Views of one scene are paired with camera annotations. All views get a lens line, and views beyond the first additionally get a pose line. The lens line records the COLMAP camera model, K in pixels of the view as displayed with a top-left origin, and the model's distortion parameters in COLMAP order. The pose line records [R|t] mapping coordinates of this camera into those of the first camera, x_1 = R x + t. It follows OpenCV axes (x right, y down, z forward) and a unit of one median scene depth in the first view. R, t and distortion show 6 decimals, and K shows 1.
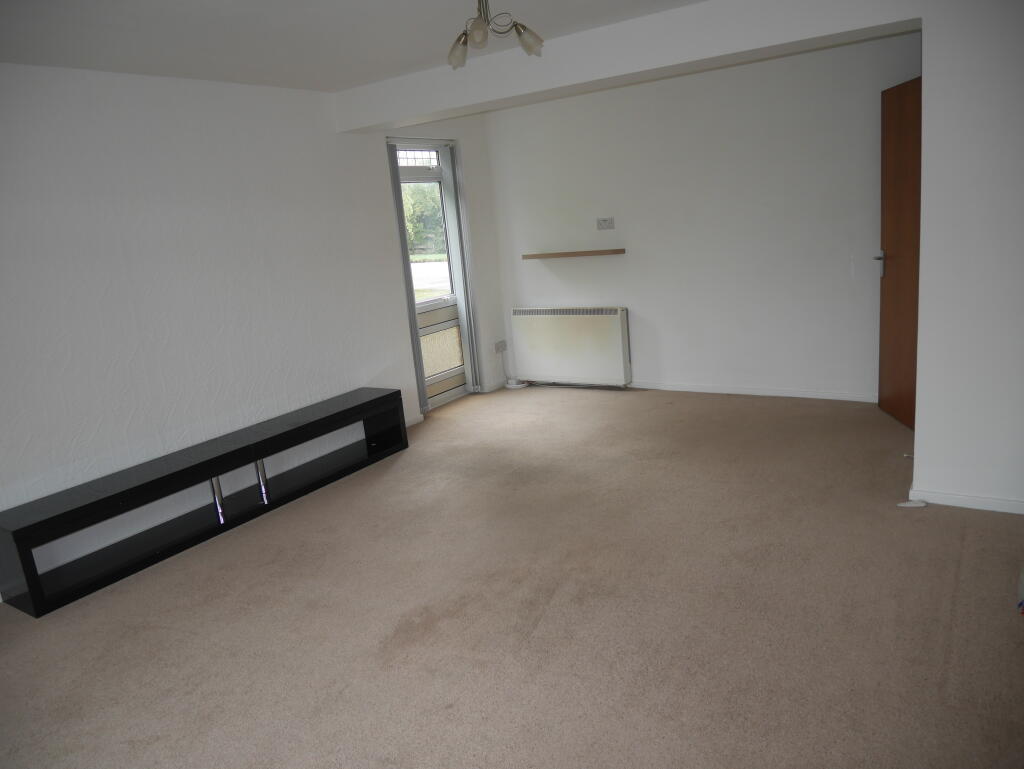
lens RADIAL K [[717.6, 0, 512.0], [0, 717.6, 384.5], [0, 0, 1]] dist [-0.067235, 0.007609]
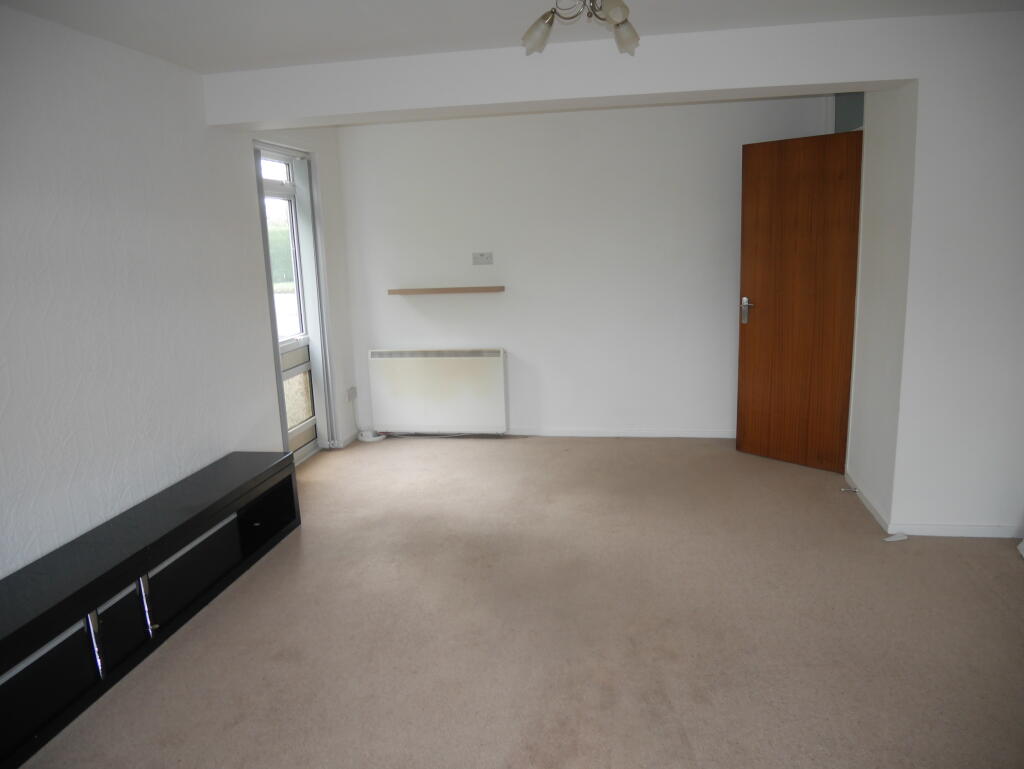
lens RADIAL K [[717.6, 0, 512.0], [0, 717.6, 384.5], [0, 0, 1]] dist [-0.067235, 0.007609]
pose [[0.917437, -0.017754, 0.397486, -0.203391], [0.039761, 0.998094, -0.047193, -0.017148], [-0.395890, 0.059101, 0.916394, 0.143459]]
